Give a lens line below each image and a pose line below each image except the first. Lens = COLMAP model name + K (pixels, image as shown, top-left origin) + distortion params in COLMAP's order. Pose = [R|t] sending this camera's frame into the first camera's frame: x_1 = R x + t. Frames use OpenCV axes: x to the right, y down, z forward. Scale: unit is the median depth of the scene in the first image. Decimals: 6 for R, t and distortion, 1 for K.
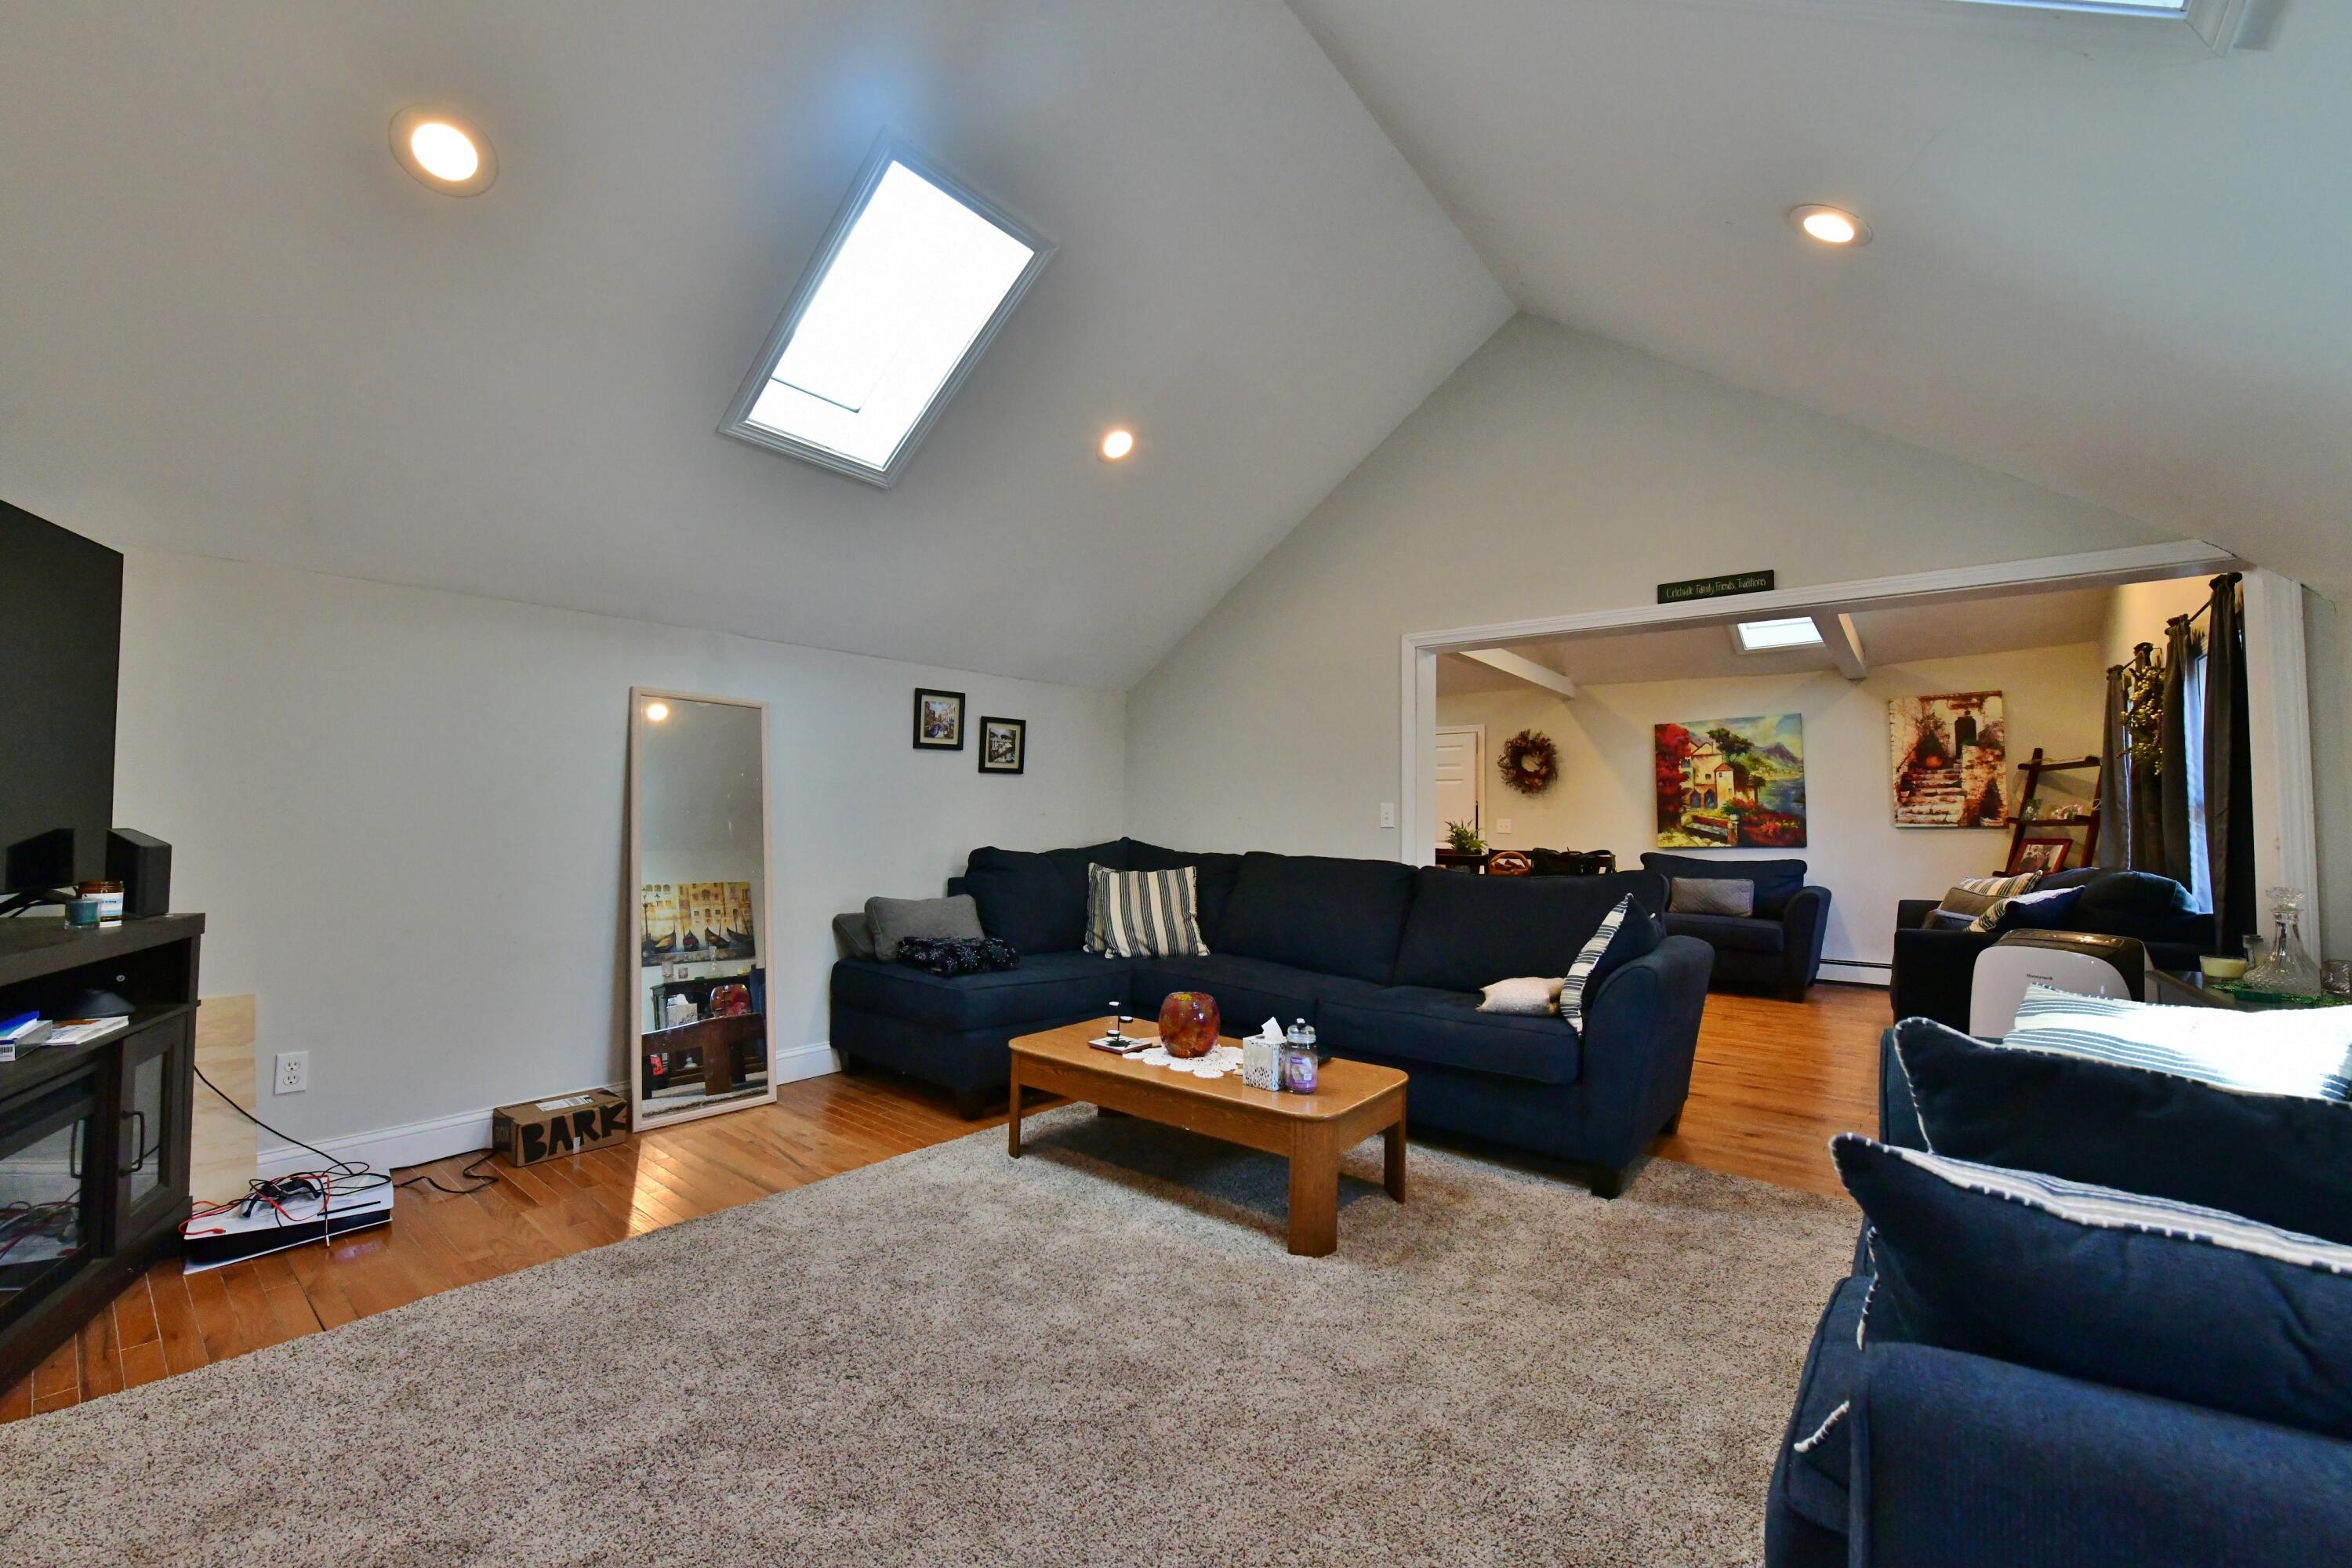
lens RADIAL K [[928.7, 0, 1170.0], [0, 928.7, 785.6], [0, 0, 1]] dist [-0.006979, -0.000134]
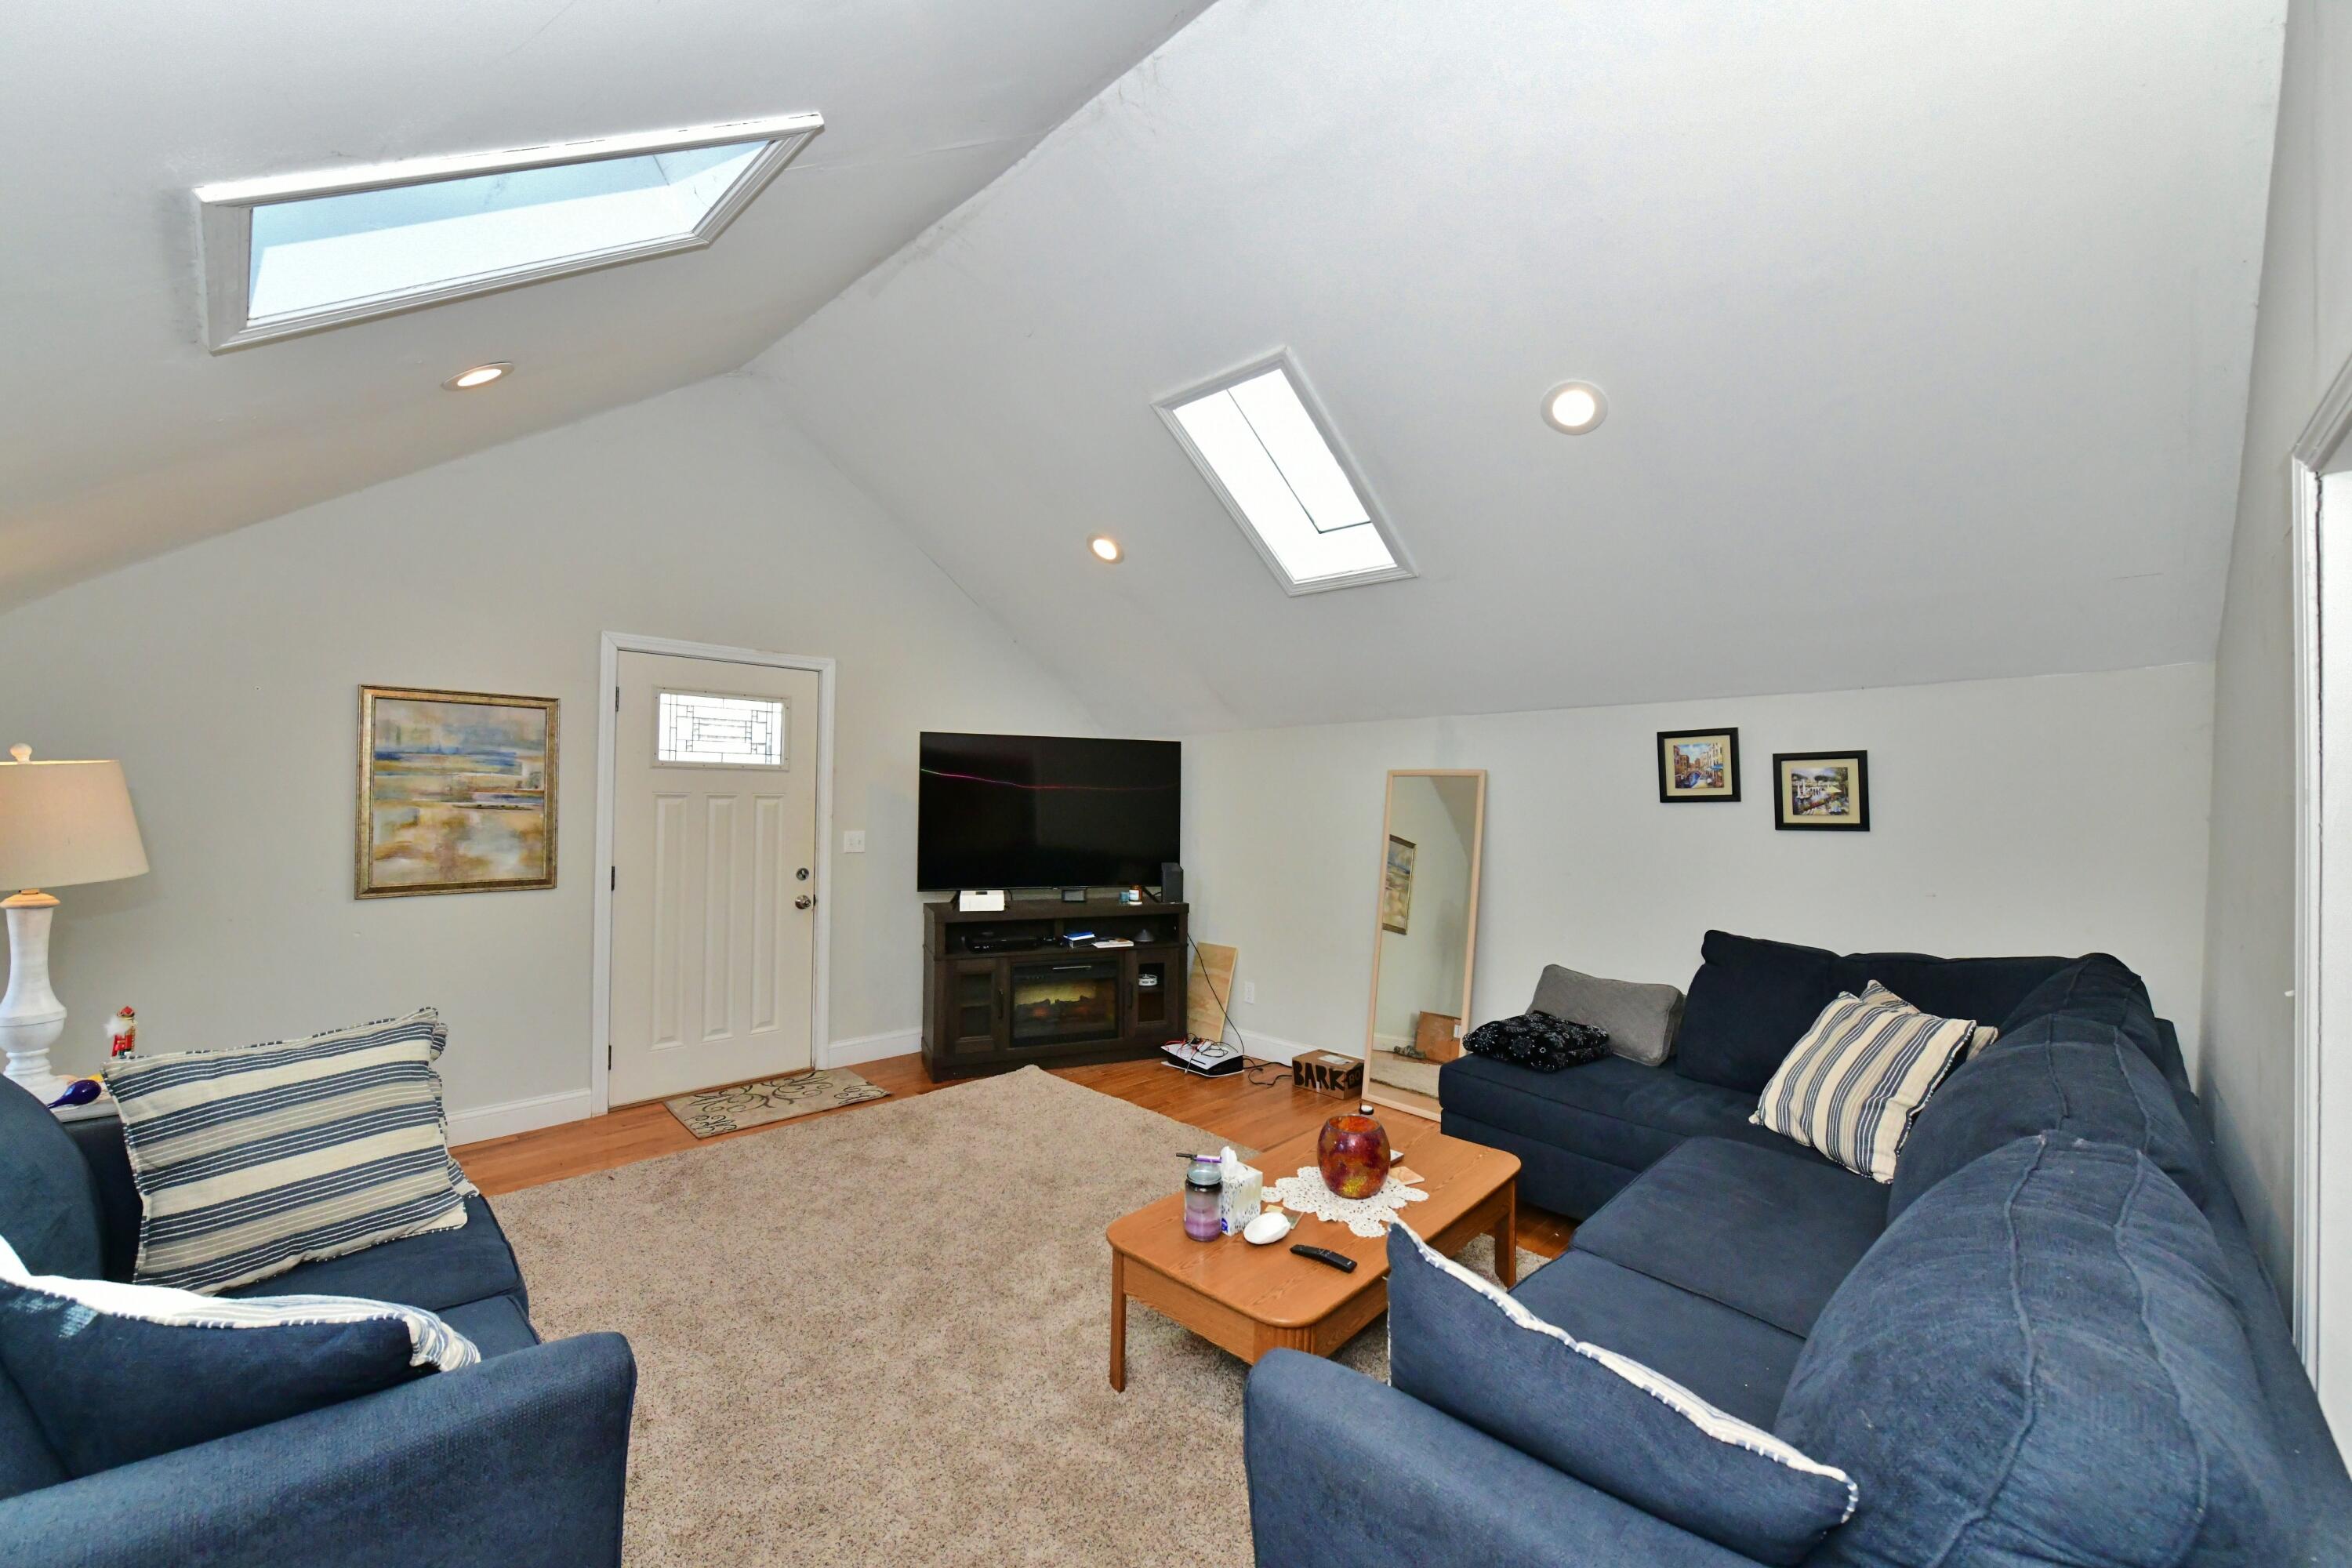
lens RADIAL K [[928.7, 0, 1175.6], [0, 928.7, 789.0], [0, 0, 1]] dist [-0.006979, -0.000134]
pose [[-0.077829, -0.023529, -0.996689, 0.372166], [0.020838, 0.999465, -0.025221, -0.024643], [0.996749, -0.022731, -0.077297, 0.378054]]
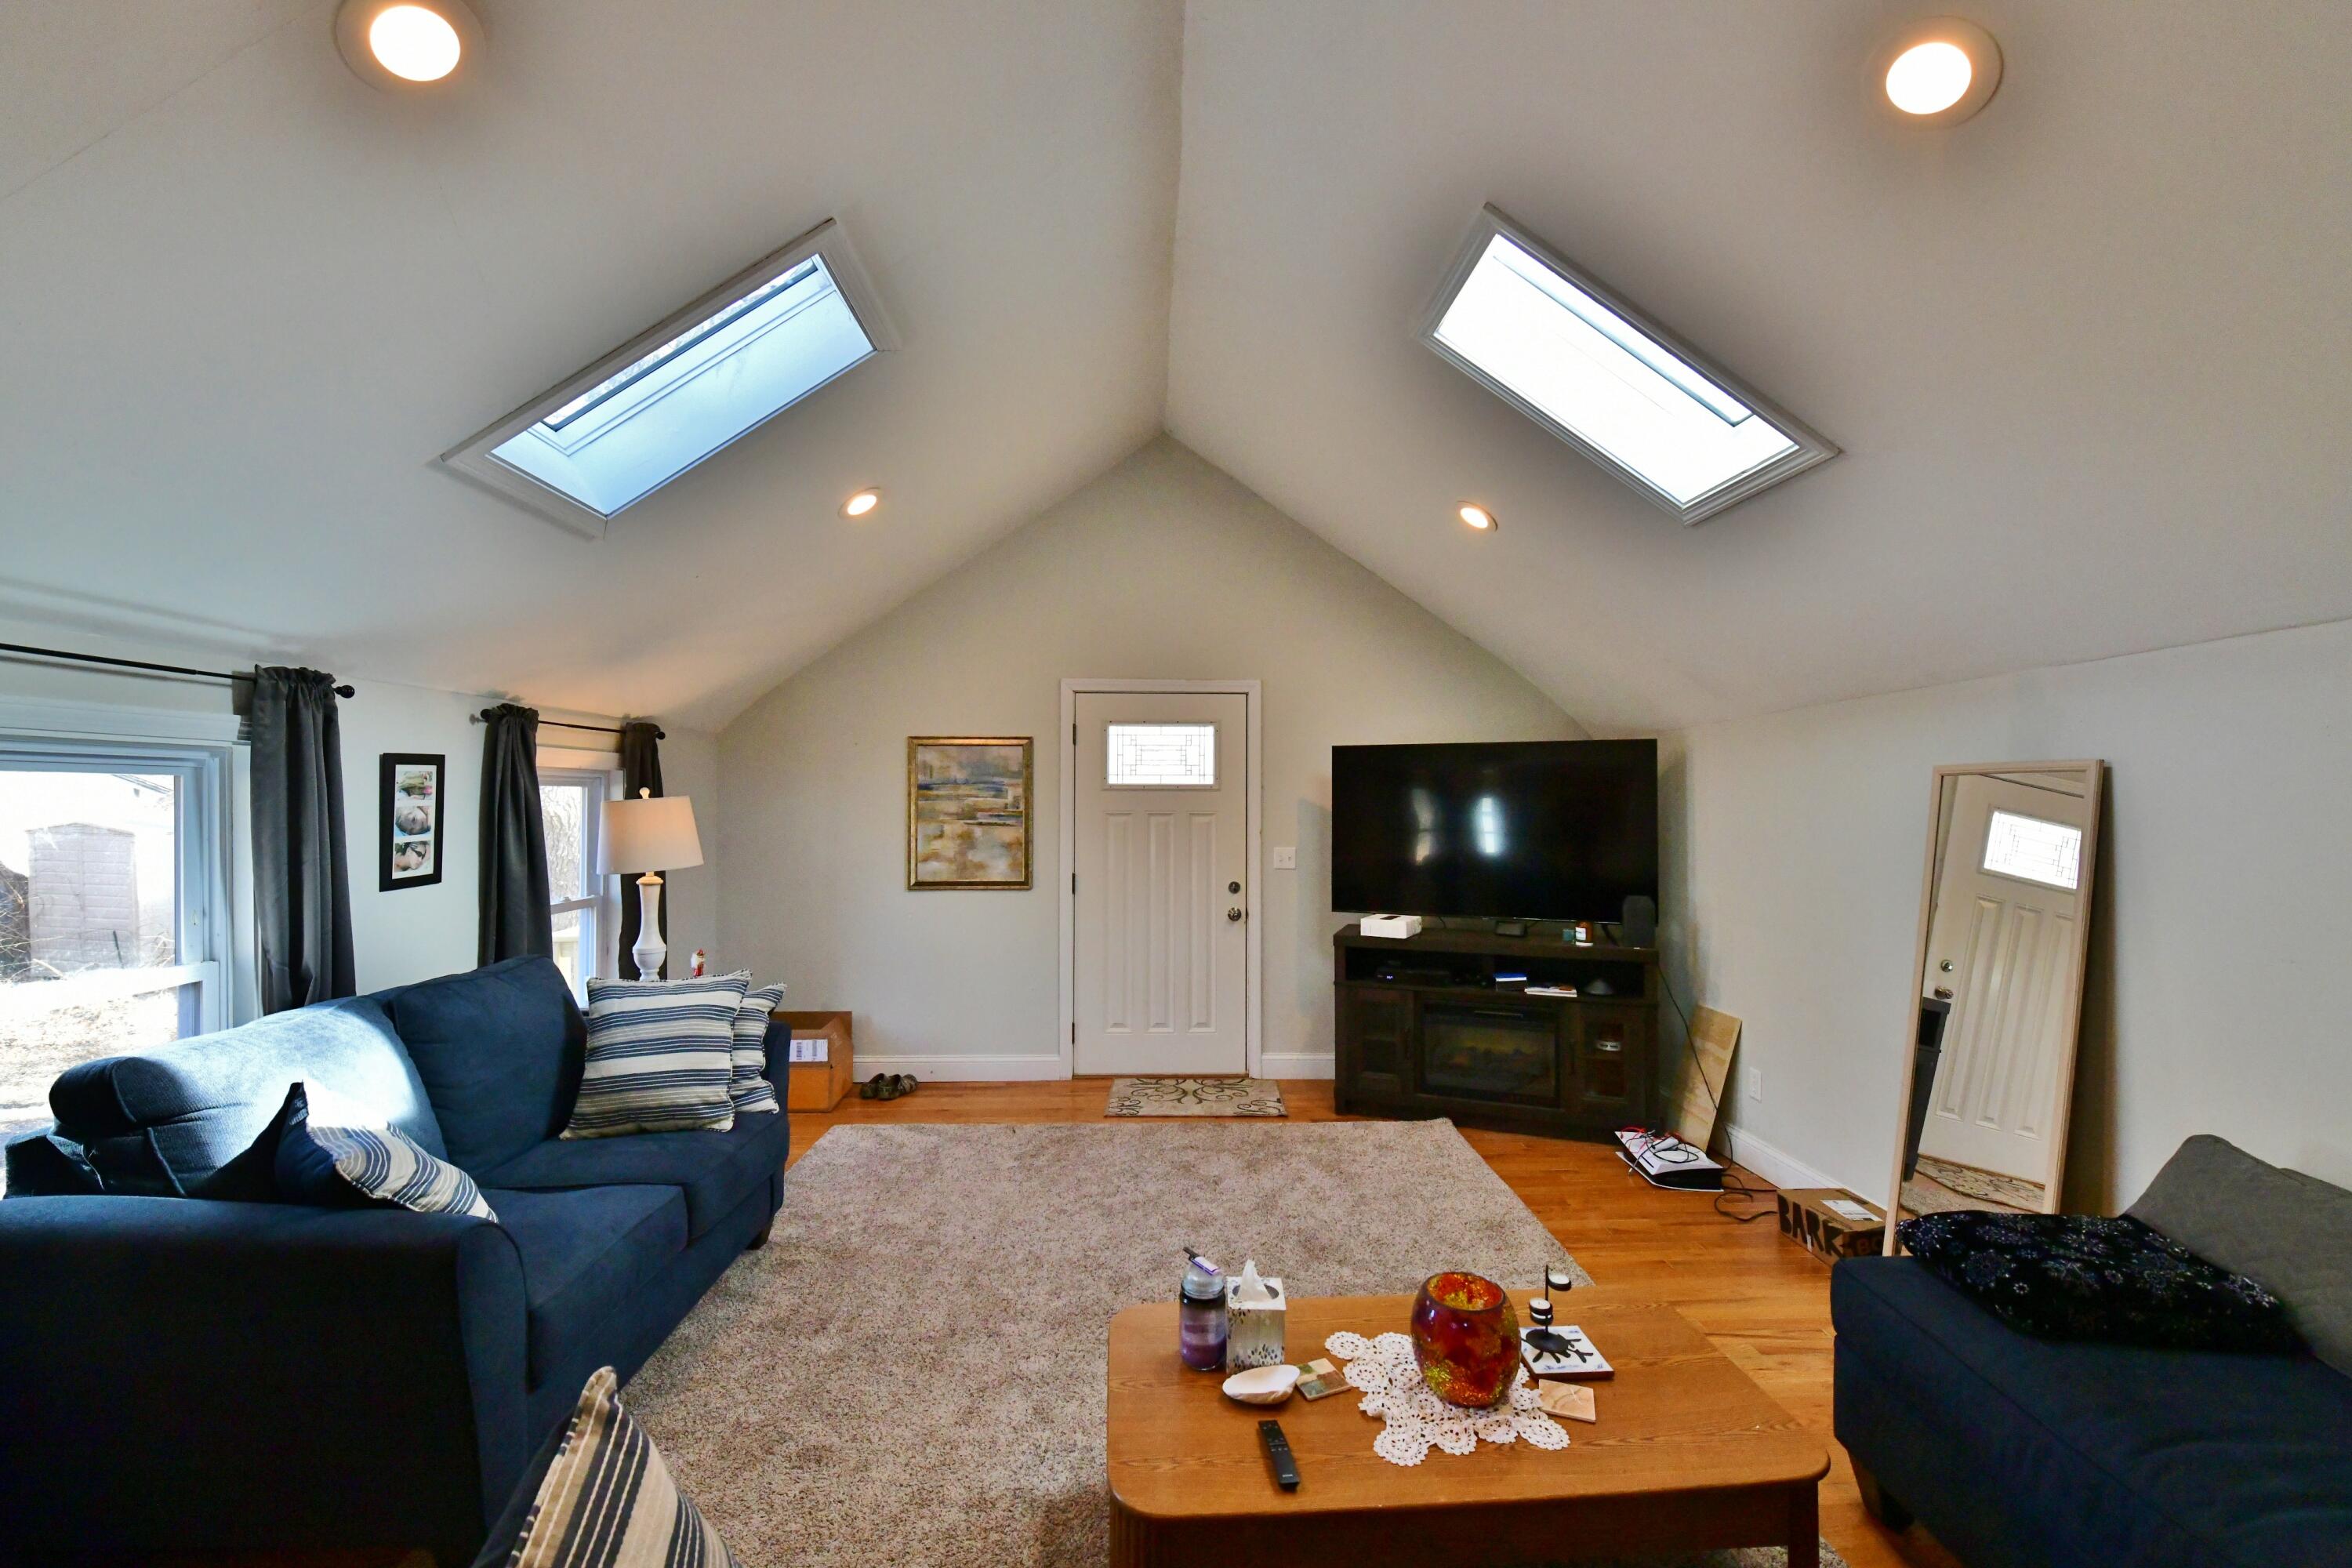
lens RADIAL K [[928.7, 0, 1164.5], [0, 928.7, 786.7], [0, 0, 1]] dist [-0.006979, -0.000134]
pose [[-0.747132, -0.027918, -0.664090, 0.213484], [0.011742, 0.998407, -0.055182, -0.023644], [0.664572, -0.049026, -0.745614, 0.577195]]
